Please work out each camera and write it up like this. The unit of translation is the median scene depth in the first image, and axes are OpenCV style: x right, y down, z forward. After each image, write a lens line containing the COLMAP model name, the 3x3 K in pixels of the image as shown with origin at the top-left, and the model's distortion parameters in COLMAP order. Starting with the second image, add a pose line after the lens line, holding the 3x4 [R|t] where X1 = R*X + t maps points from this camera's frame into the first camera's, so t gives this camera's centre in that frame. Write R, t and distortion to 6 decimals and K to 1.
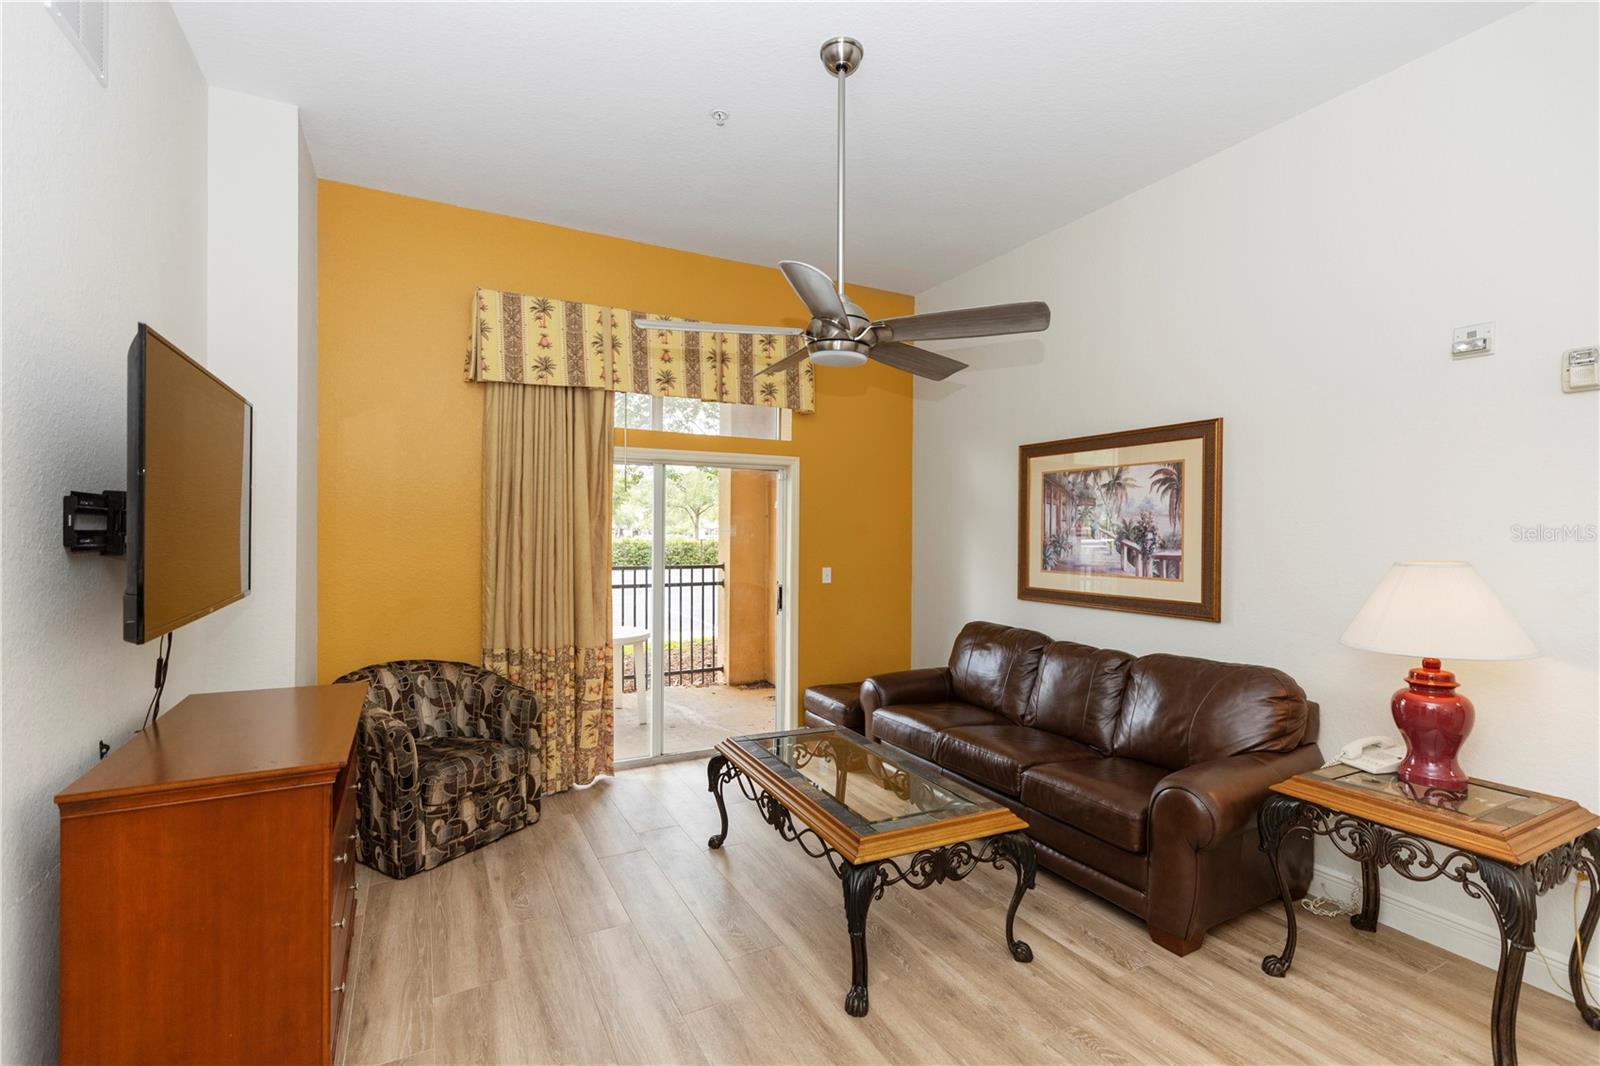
lens RADIAL K [[706.9, 0, 789.8], [0, 706.9, 537.5], [0, 0, 1]] dist [0.004438, -0.000205]
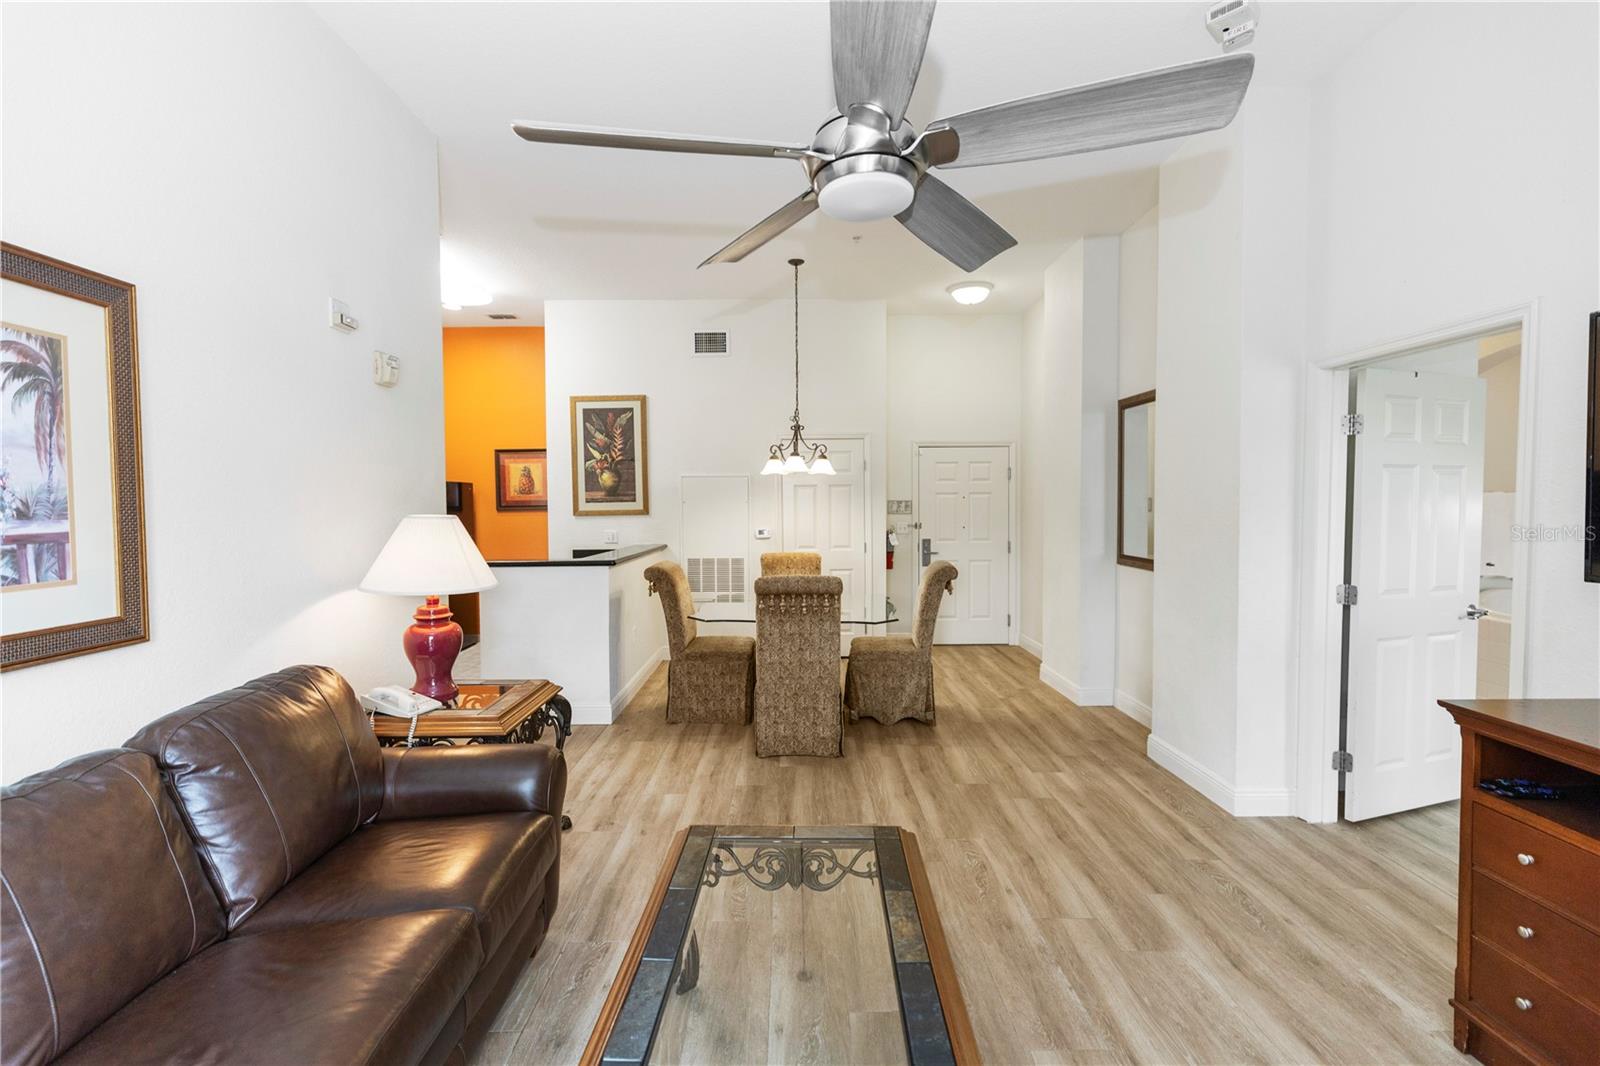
lens RADIAL K [[706.9, 0, 798.4], [0, 706.9, 519.9], [0, 0, 1]] dist [0.004438, -0.000205]
pose [[-0.891730, -0.015347, 0.452308, -0.116702], [0.000882, 0.999364, 0.035646, 0.000256], [-0.452567, 0.032186, -0.891149, 1.139331]]
